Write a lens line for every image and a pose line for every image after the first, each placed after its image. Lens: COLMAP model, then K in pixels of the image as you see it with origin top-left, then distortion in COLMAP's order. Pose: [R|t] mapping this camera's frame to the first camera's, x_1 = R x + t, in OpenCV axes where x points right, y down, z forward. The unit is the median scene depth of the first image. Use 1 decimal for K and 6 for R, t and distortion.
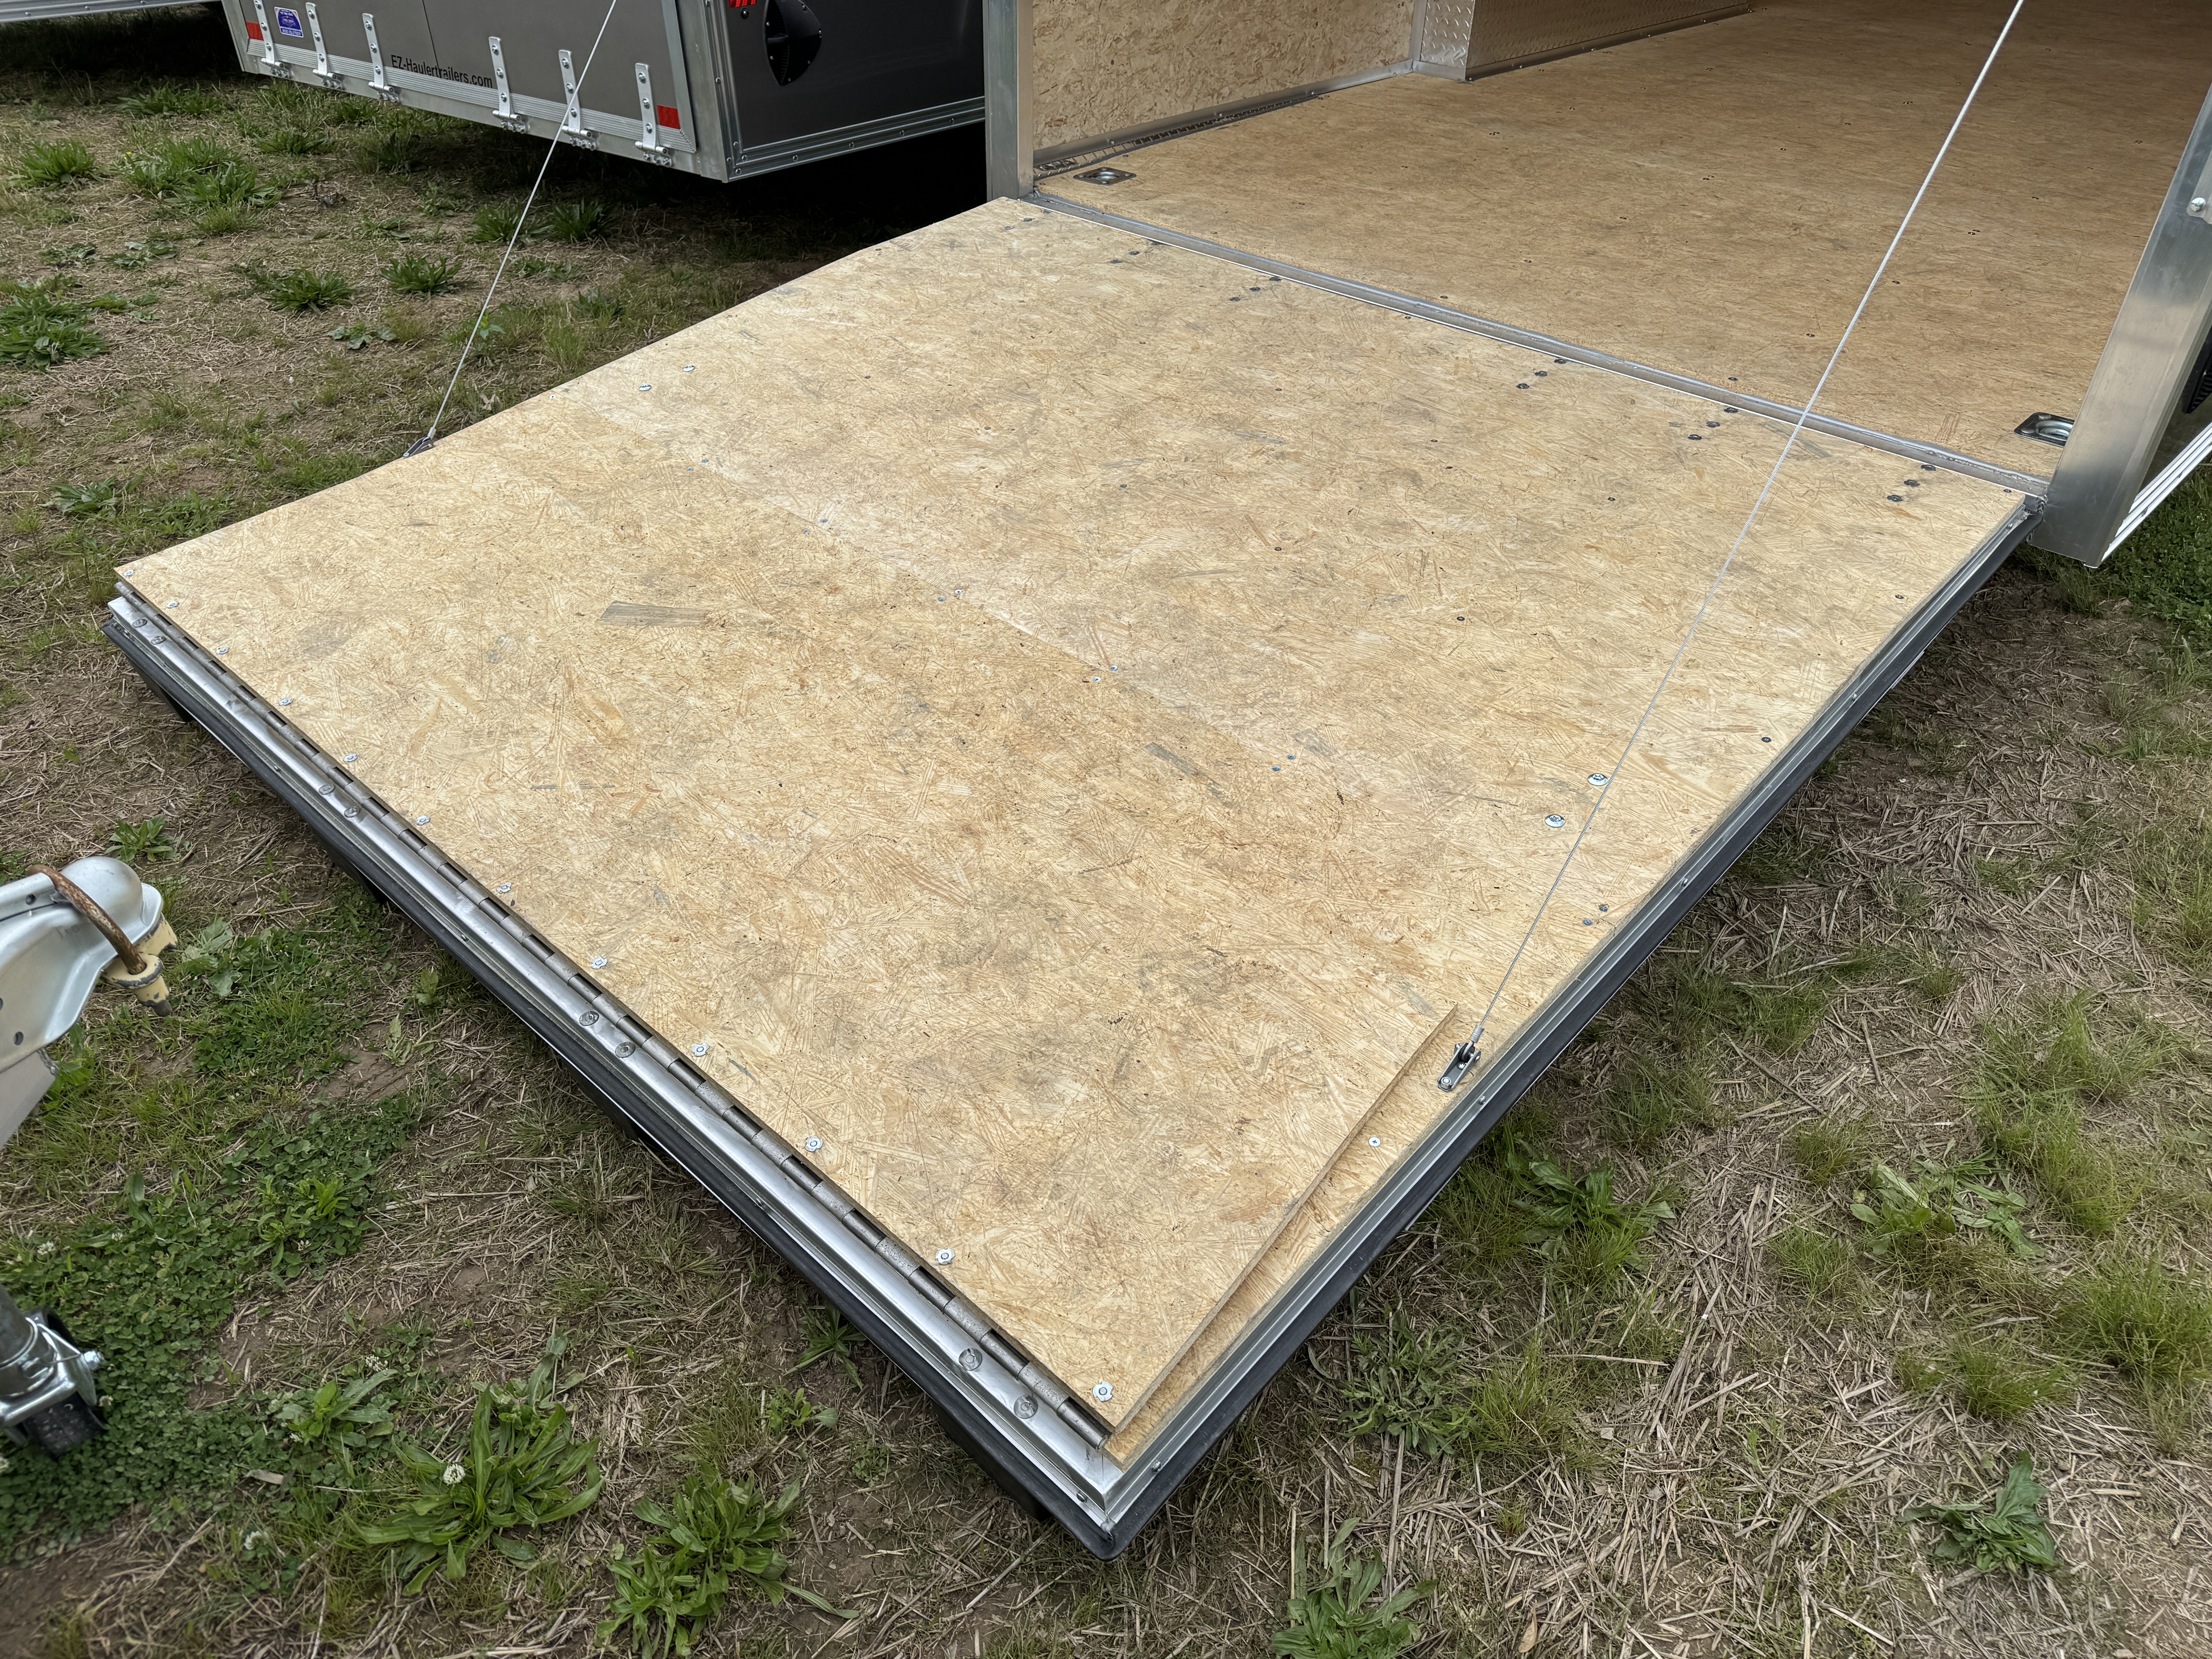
lens RADIAL K [[1564.0, 0, 1113.4], [0, 1564.0, 828.4], [0, 0, 1]] dist [0.034028, -0.035496]
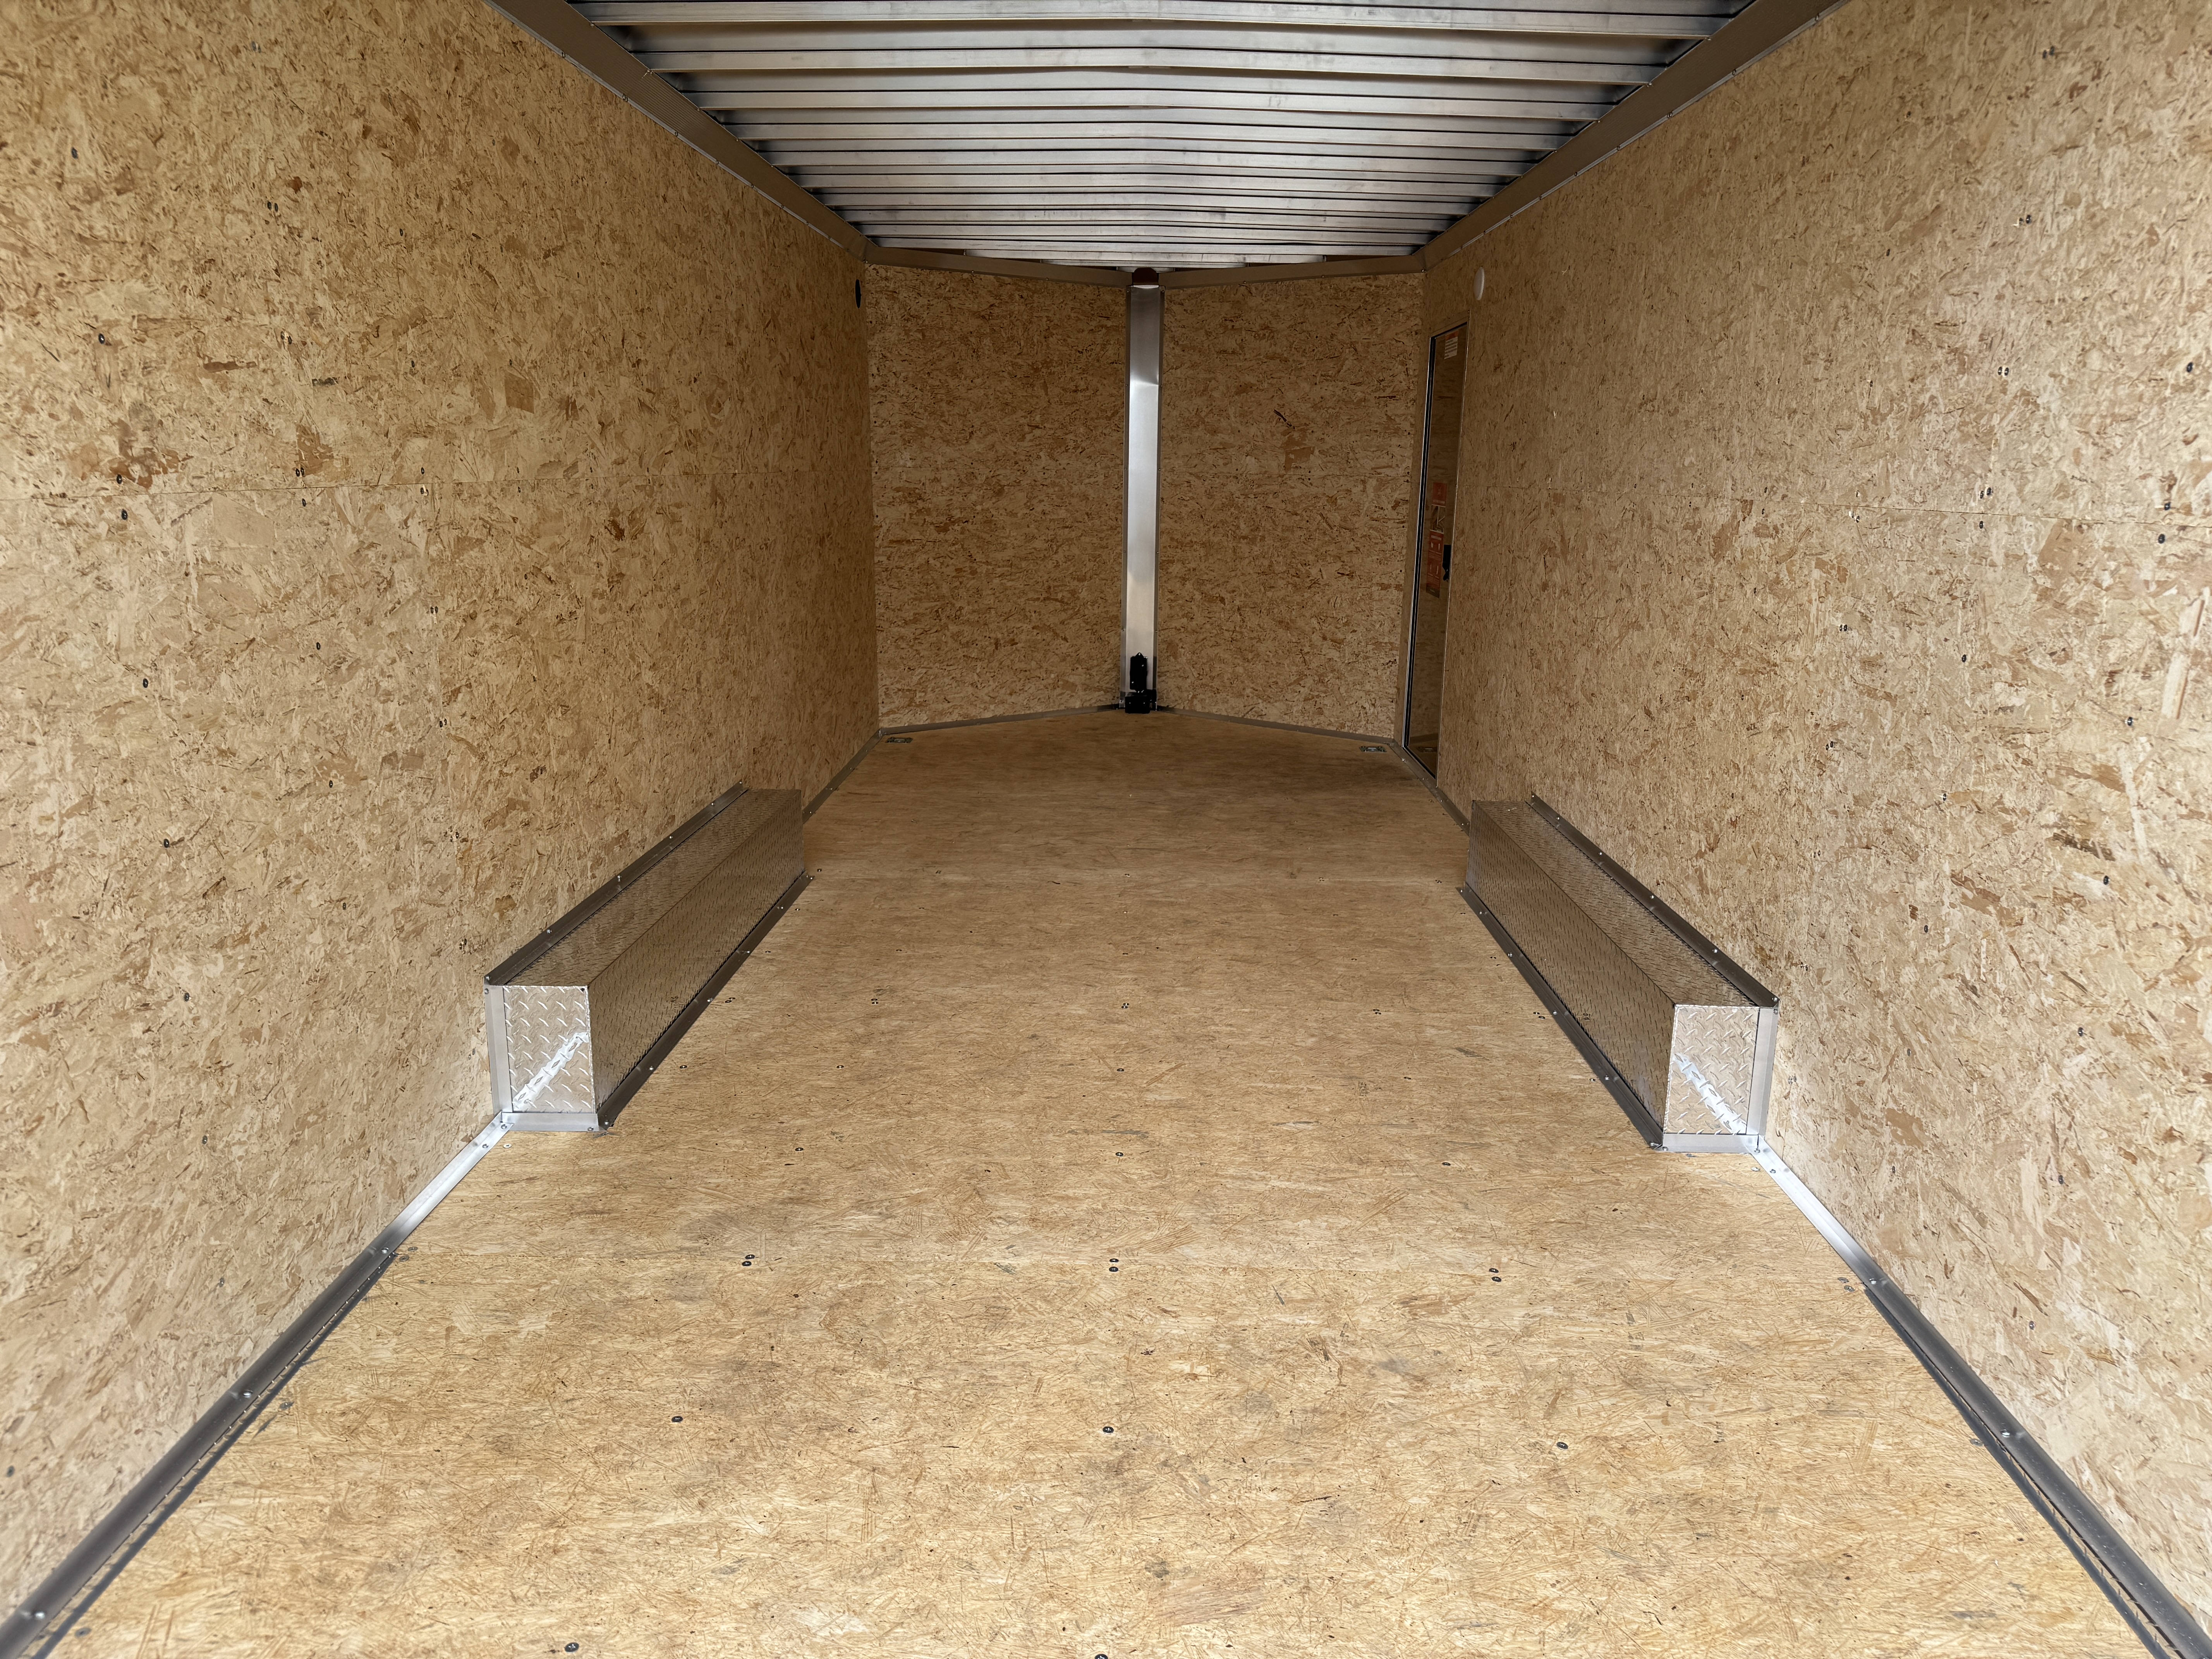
lens RADIAL K [[1564.0, 0, 1112.8], [0, 1564.0, 825.2], [0, 0, 1]] dist [0.034028, -0.035496]
pose [[0.740268, -0.167102, 0.651214, -0.027579], [0.400593, 0.887529, -0.227634, -0.386102], [-0.539934, 0.429383, 0.723949, 0.387228]]
